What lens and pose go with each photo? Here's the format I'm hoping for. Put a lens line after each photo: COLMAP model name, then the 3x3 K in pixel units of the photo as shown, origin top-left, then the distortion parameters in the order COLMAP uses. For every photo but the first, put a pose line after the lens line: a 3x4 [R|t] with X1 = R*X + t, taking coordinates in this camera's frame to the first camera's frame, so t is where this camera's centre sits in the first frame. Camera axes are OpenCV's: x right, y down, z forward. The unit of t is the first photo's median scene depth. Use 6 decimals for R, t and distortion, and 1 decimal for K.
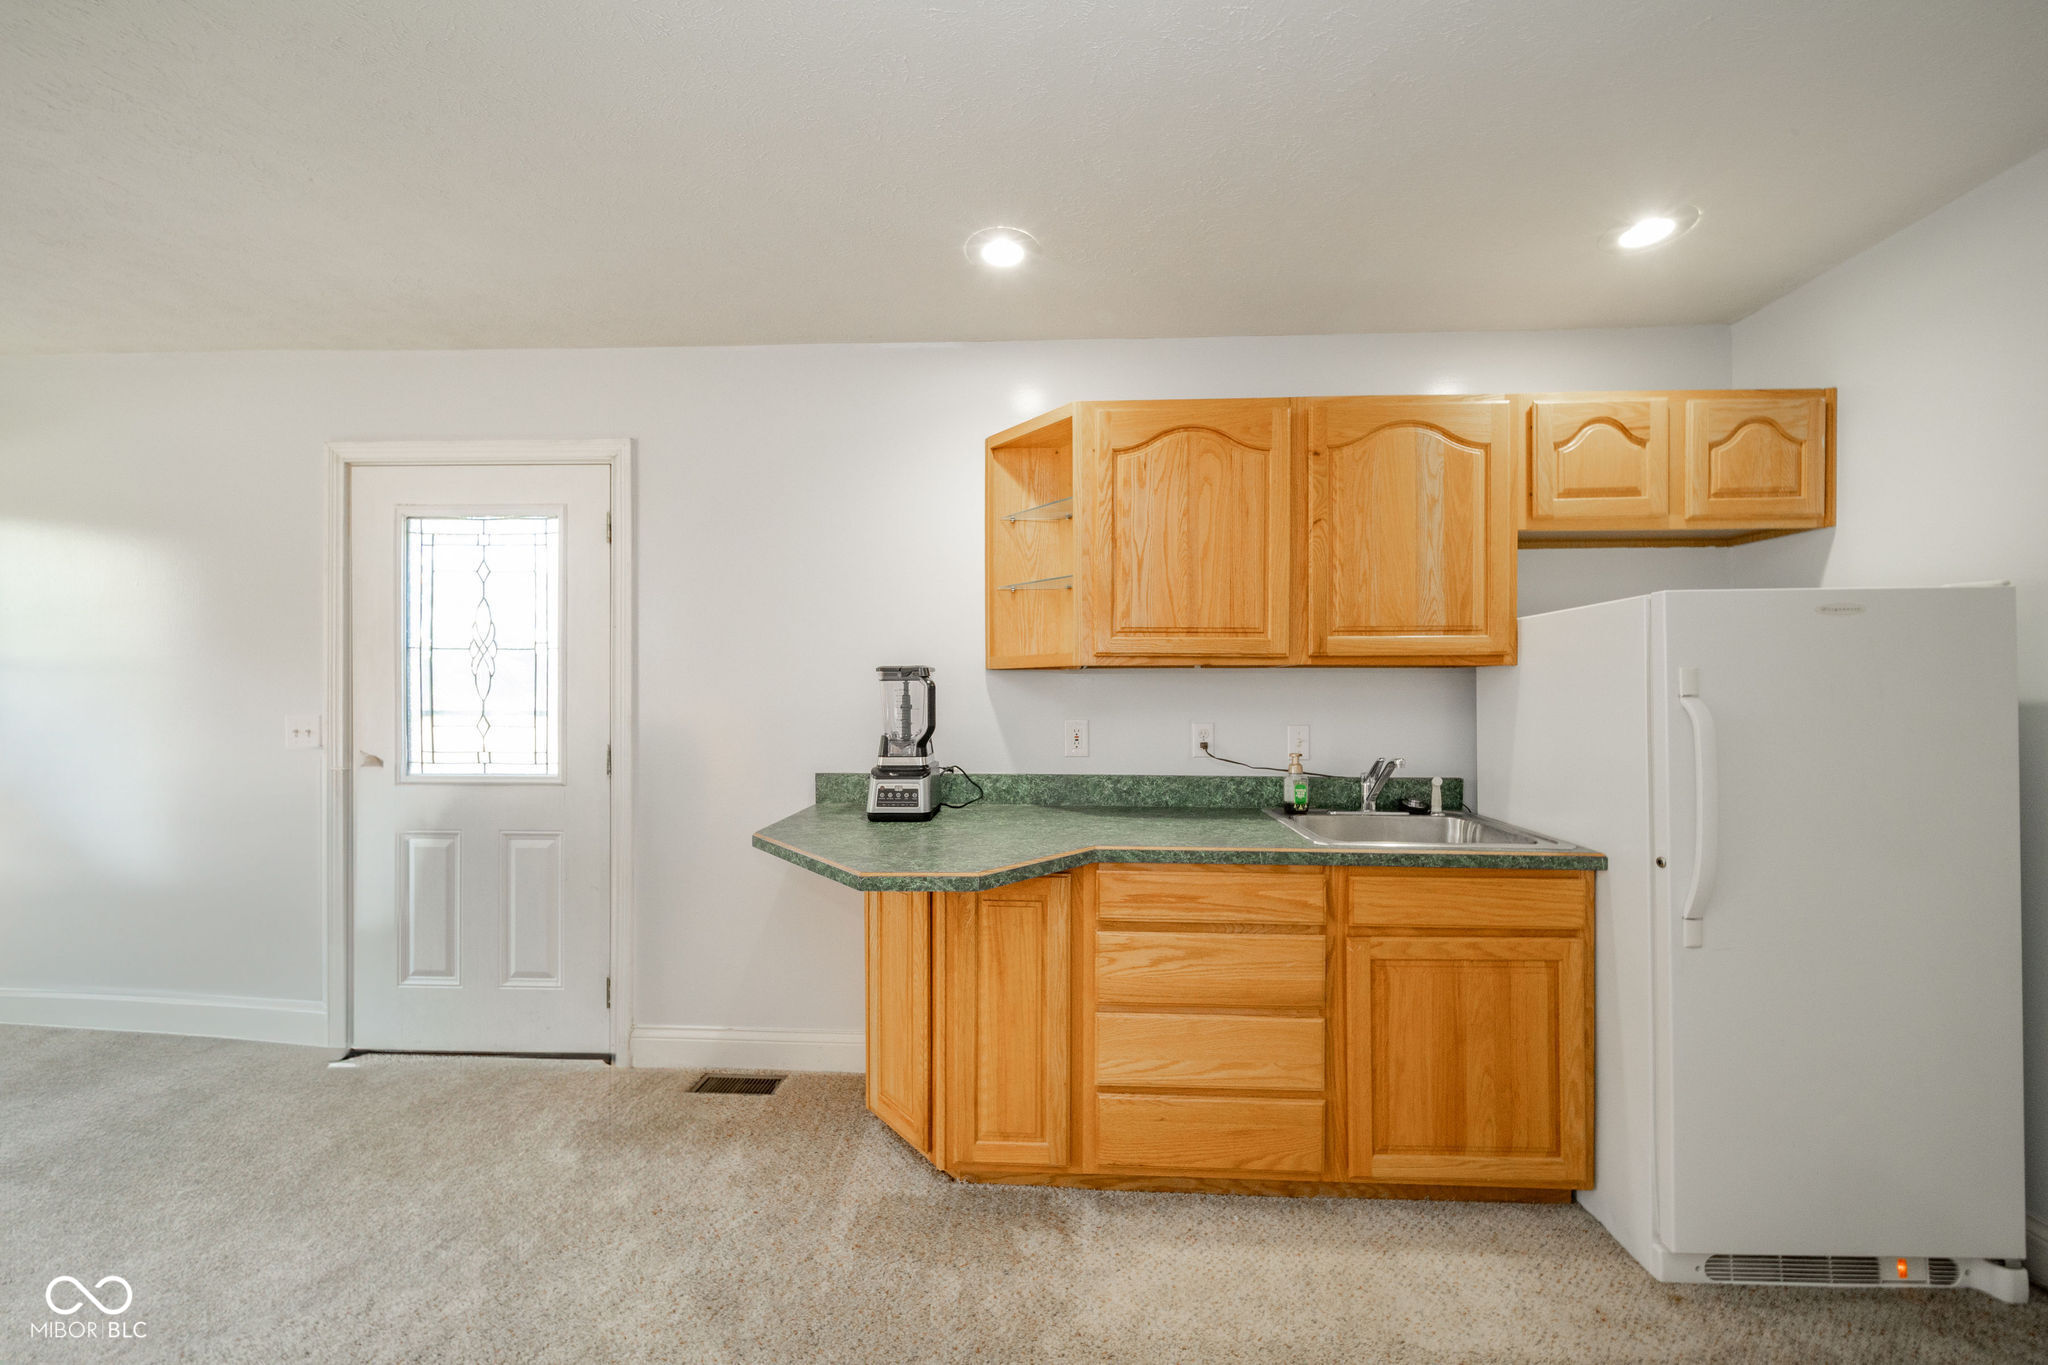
lens RADIAL K [[758.2, 0, 1024.0], [0, 758.2, 682.5], [0, 0, 1]] dist [0.000014, -0.000152]
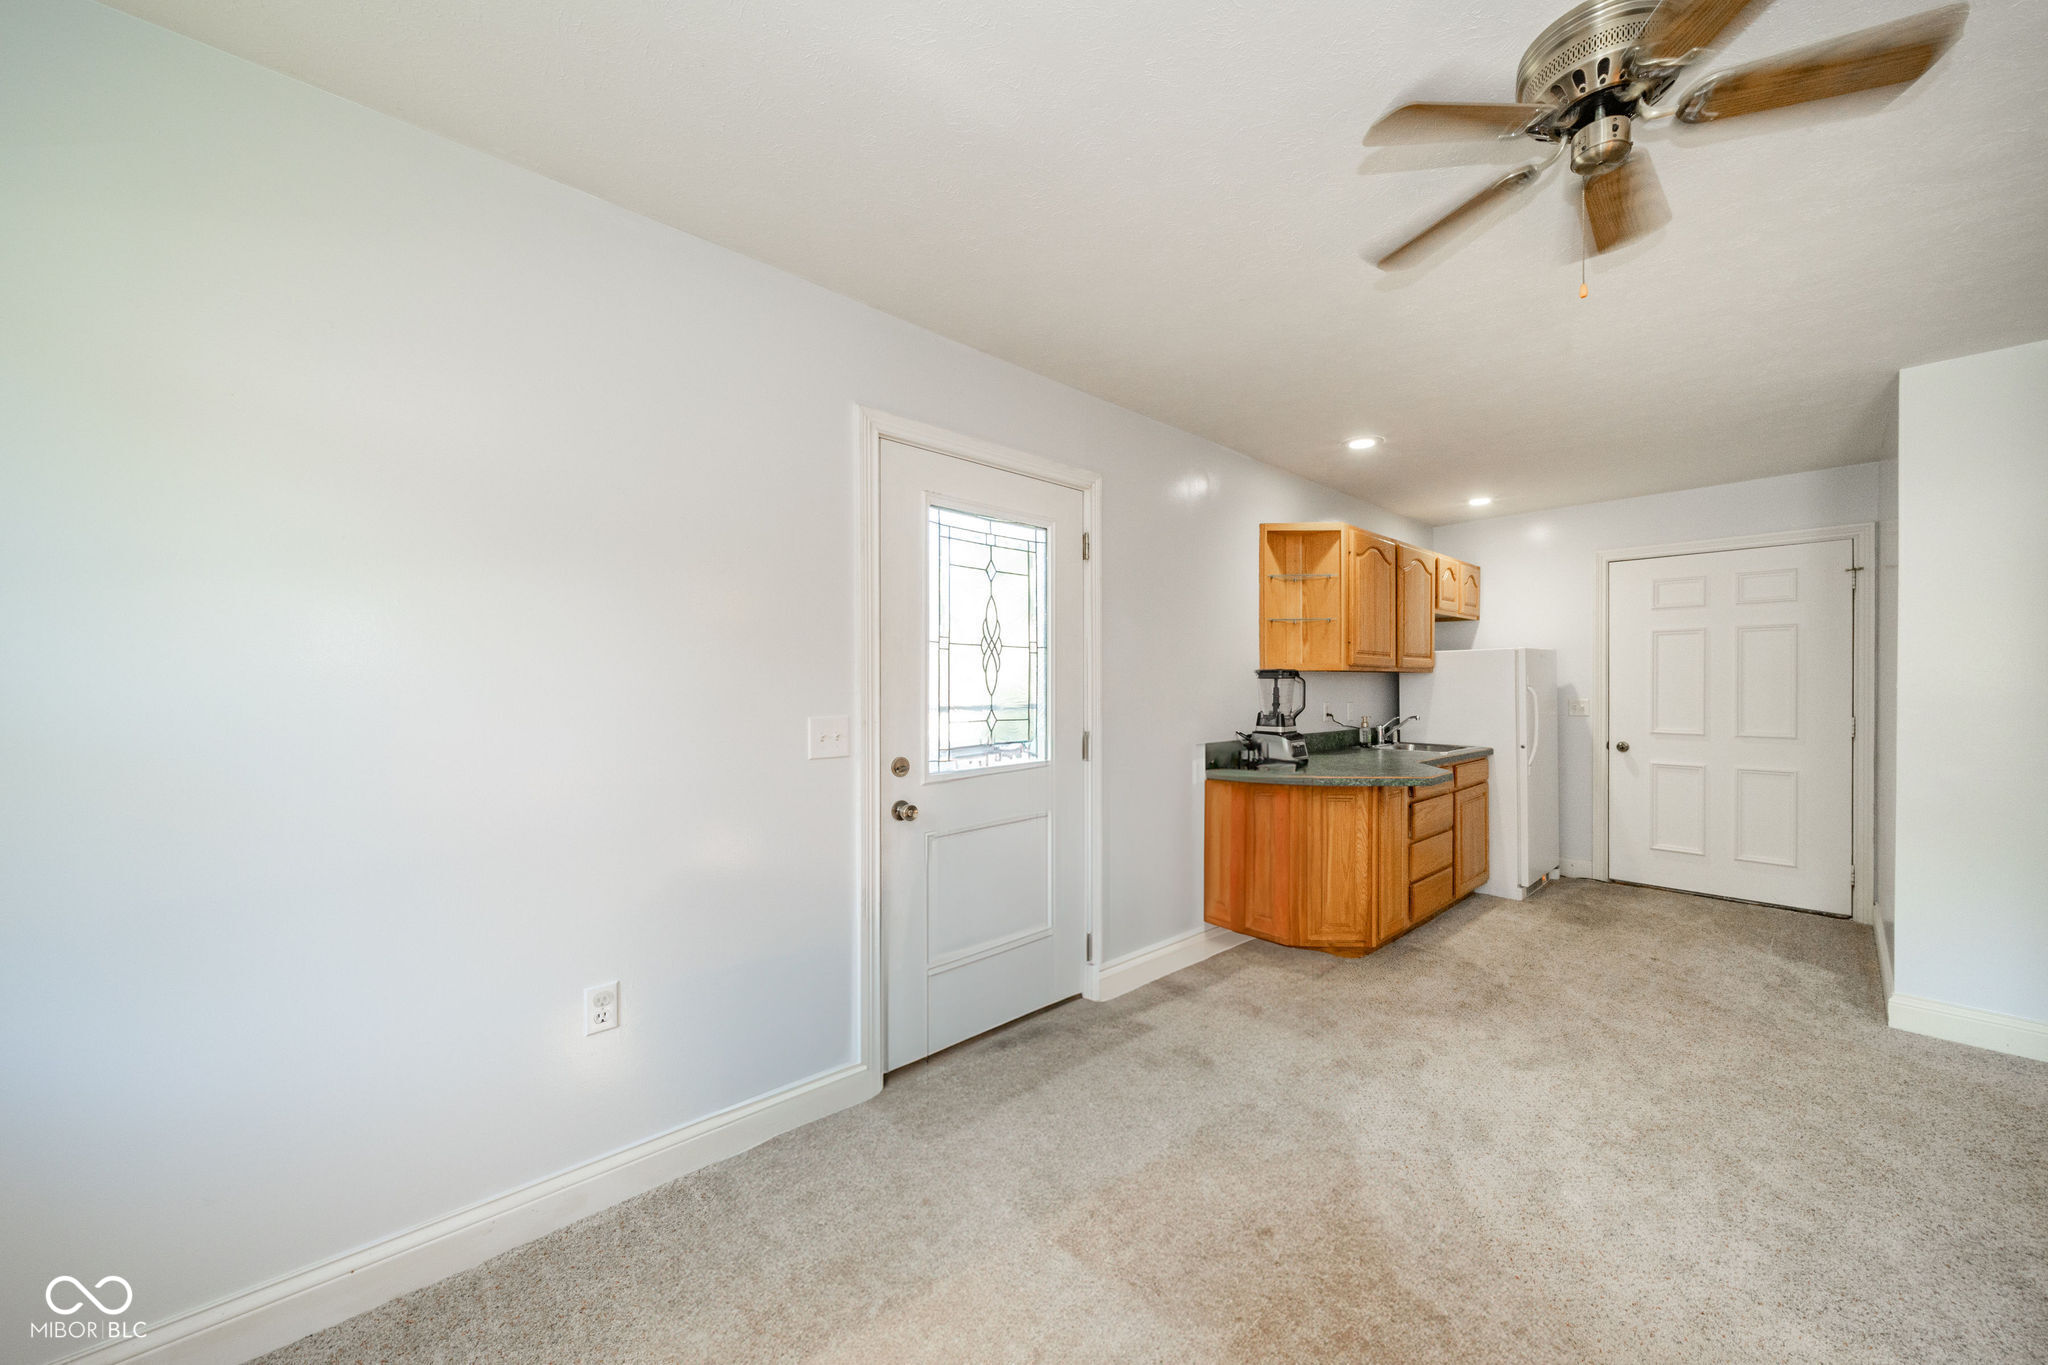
lens RADIAL K [[758.2, 0, 1024.0], [0, 758.2, 682.5], [0, 0, 1]] dist [0.000014, -0.000152]
pose [[0.691480, -0.001833, 0.722393, -1.436734], [-0.009863, 0.999880, 0.011978, -0.006995], [-0.722328, -0.015408, 0.691378, 0.251934]]
